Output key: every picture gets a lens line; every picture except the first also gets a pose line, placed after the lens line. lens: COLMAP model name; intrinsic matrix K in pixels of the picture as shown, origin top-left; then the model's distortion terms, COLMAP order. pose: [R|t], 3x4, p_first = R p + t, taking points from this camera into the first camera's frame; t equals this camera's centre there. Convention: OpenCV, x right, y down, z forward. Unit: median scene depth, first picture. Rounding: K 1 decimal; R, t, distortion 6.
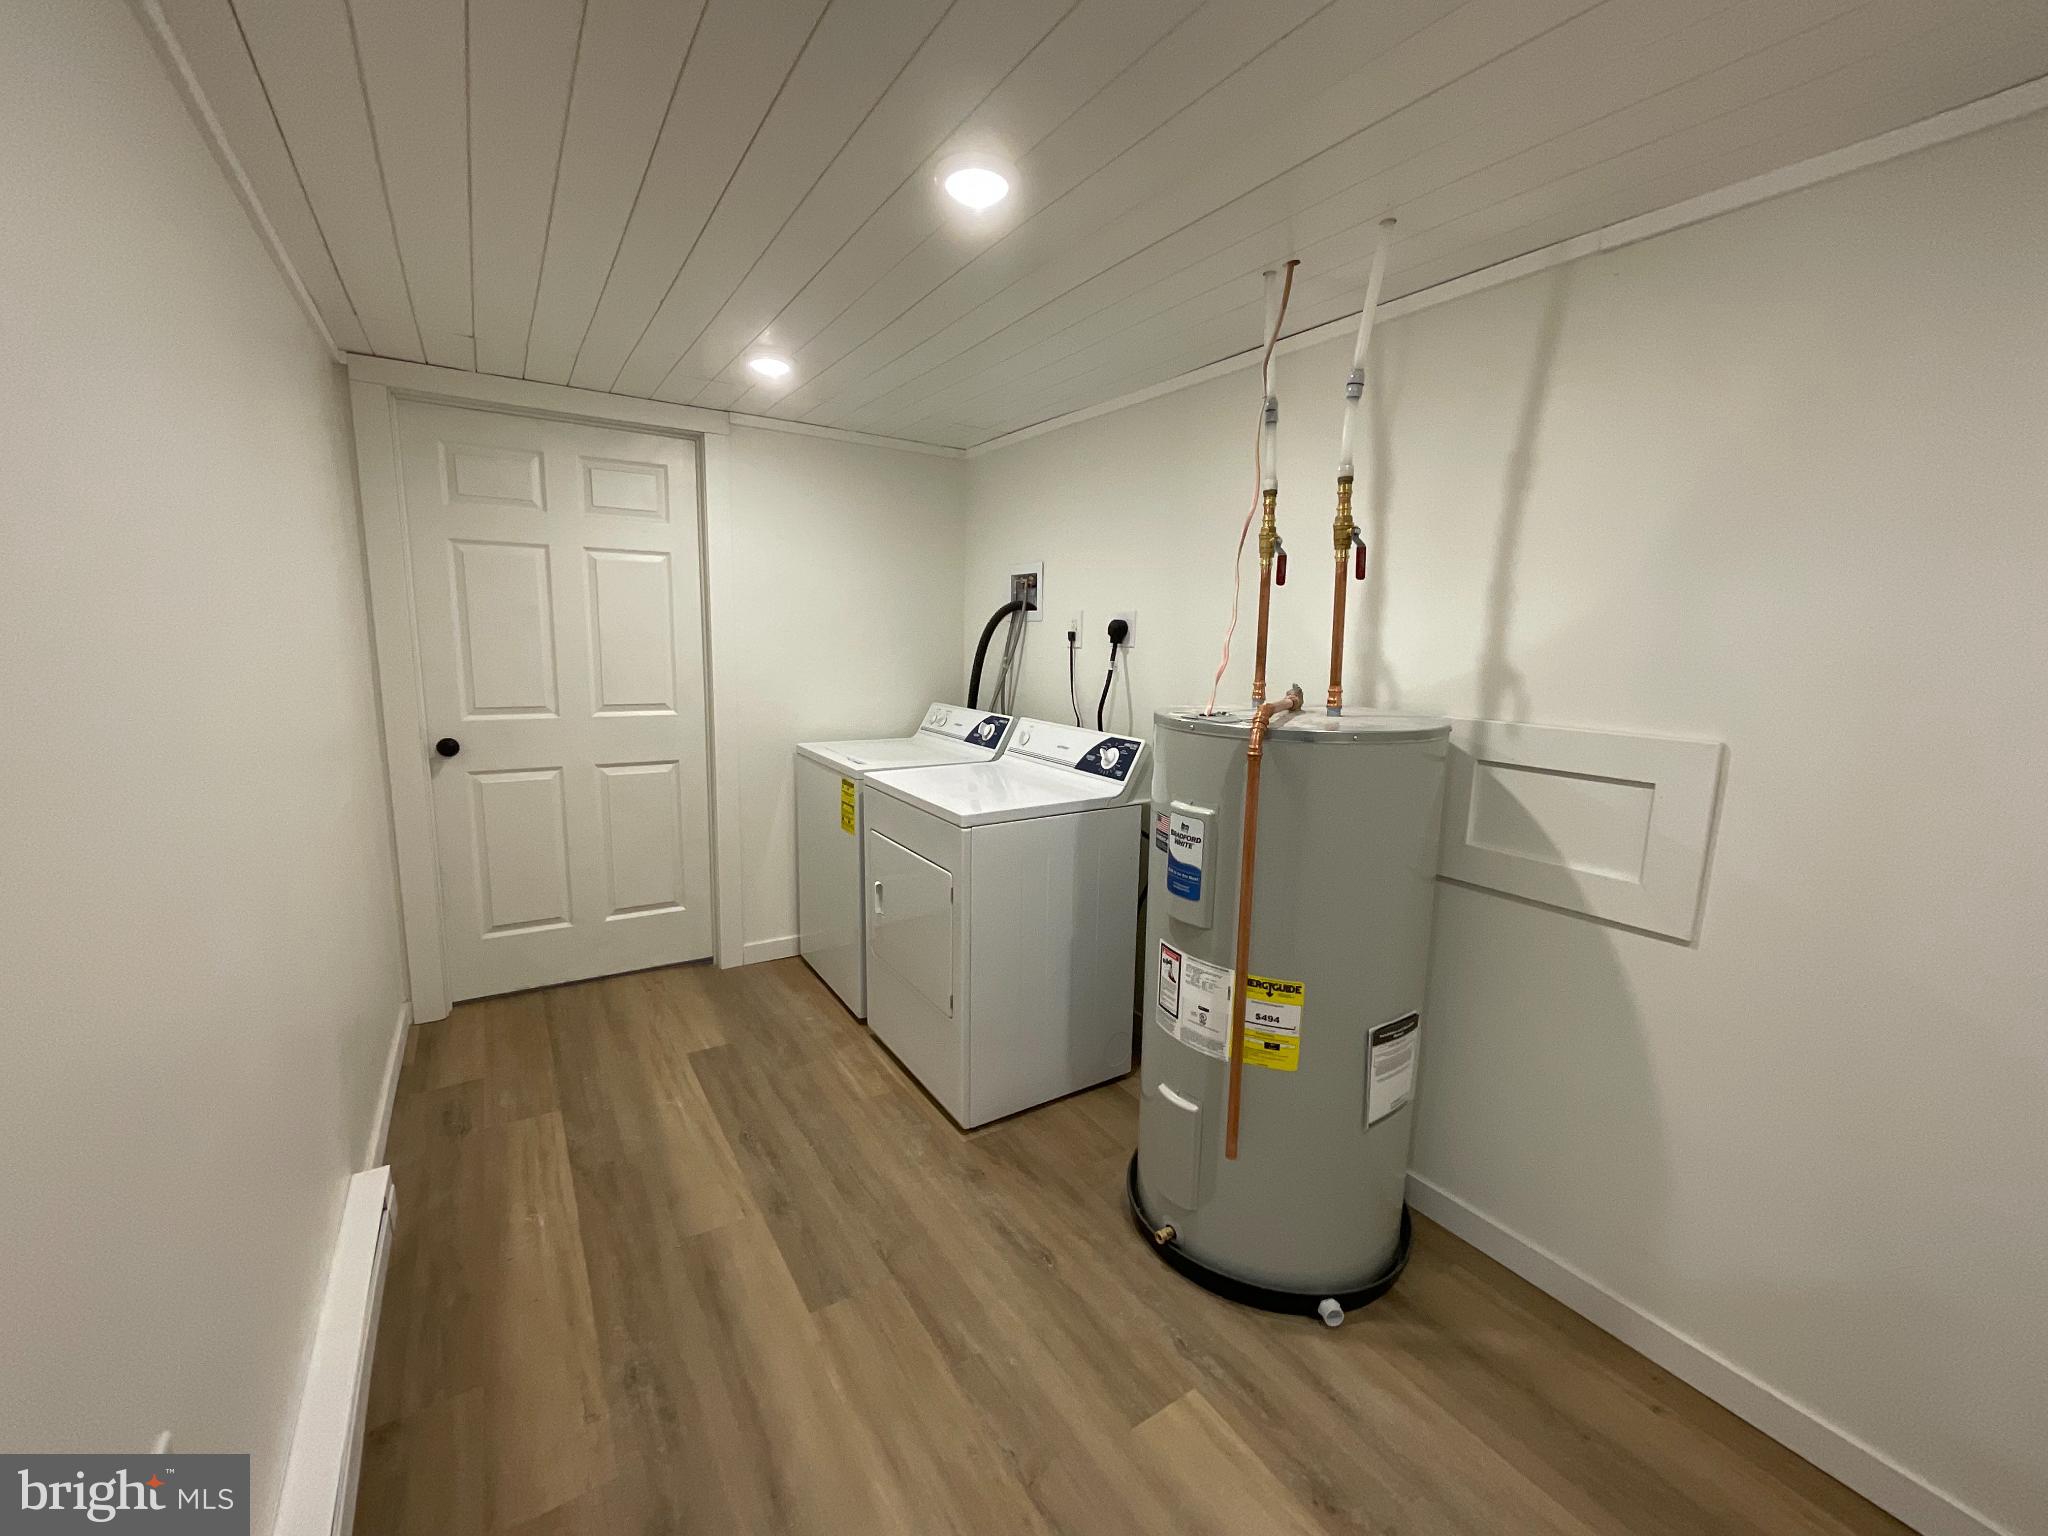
lens RADIAL K [[833.1, 0, 1024.0], [0, 833.1, 762.7], [0, 0, 1]] dist [-0.011550, 0.005859]
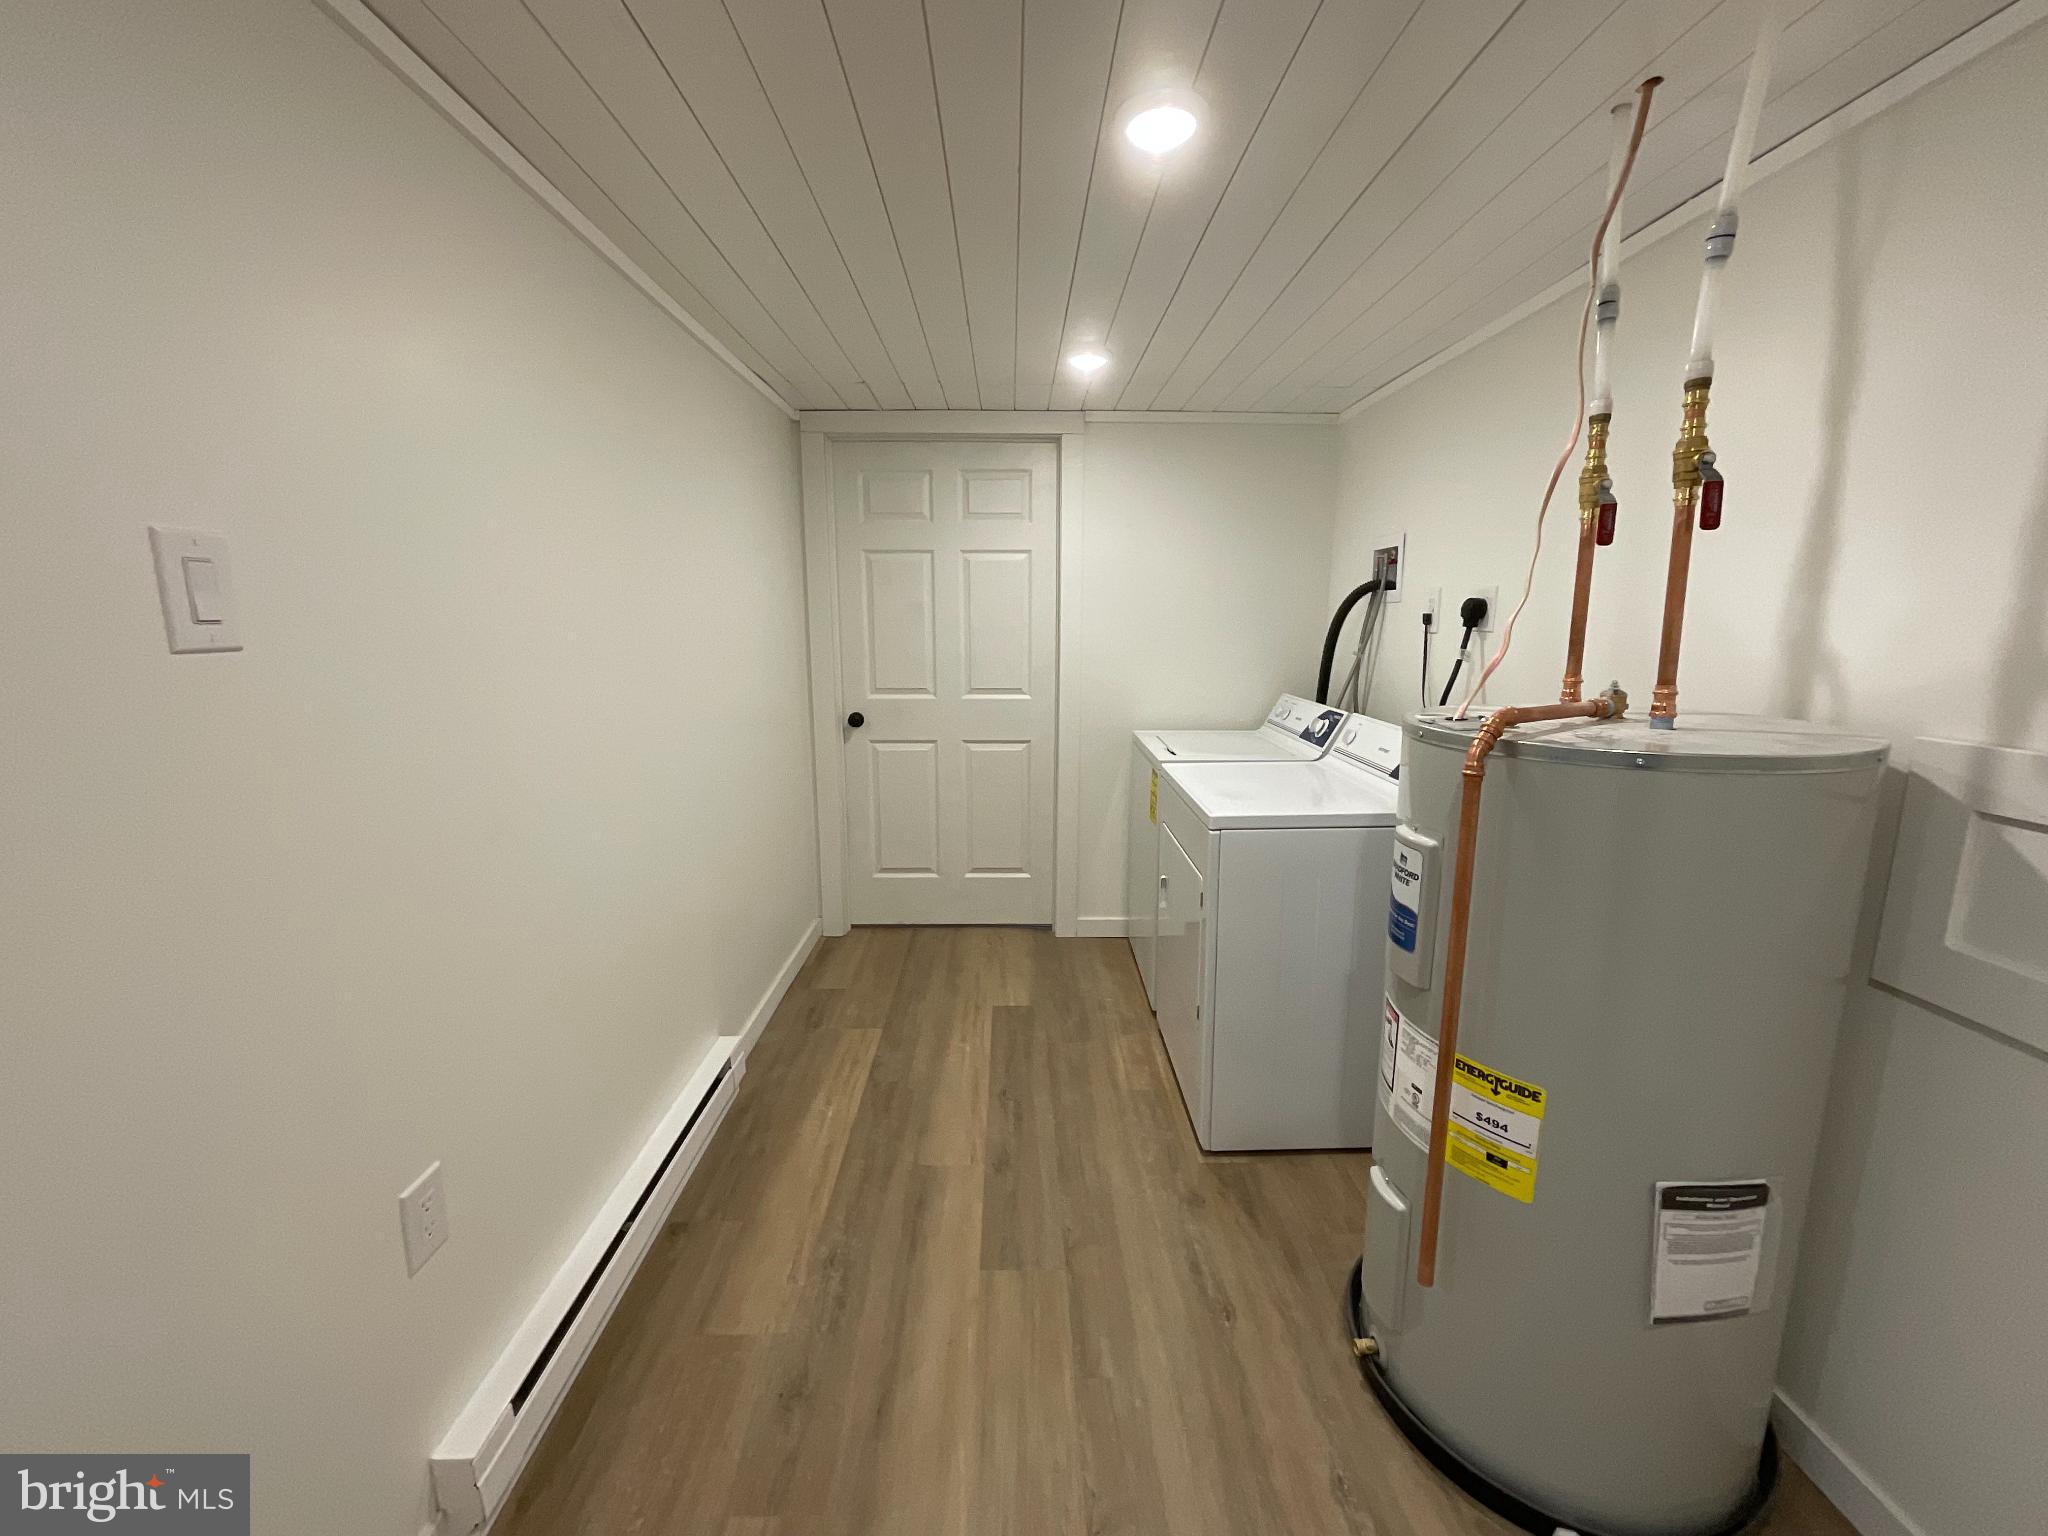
lens RADIAL K [[833.1, 0, 1013.9], [0, 833.1, 762.7], [0, 0, 1]] dist [-0.011550, 0.005859]
pose [[0.845509, 0.069403, -0.529431, 0.264666], [-0.061082, 0.997580, 0.033223, -0.015919], [0.530455, 0.004249, 0.847702, 0.112280]]
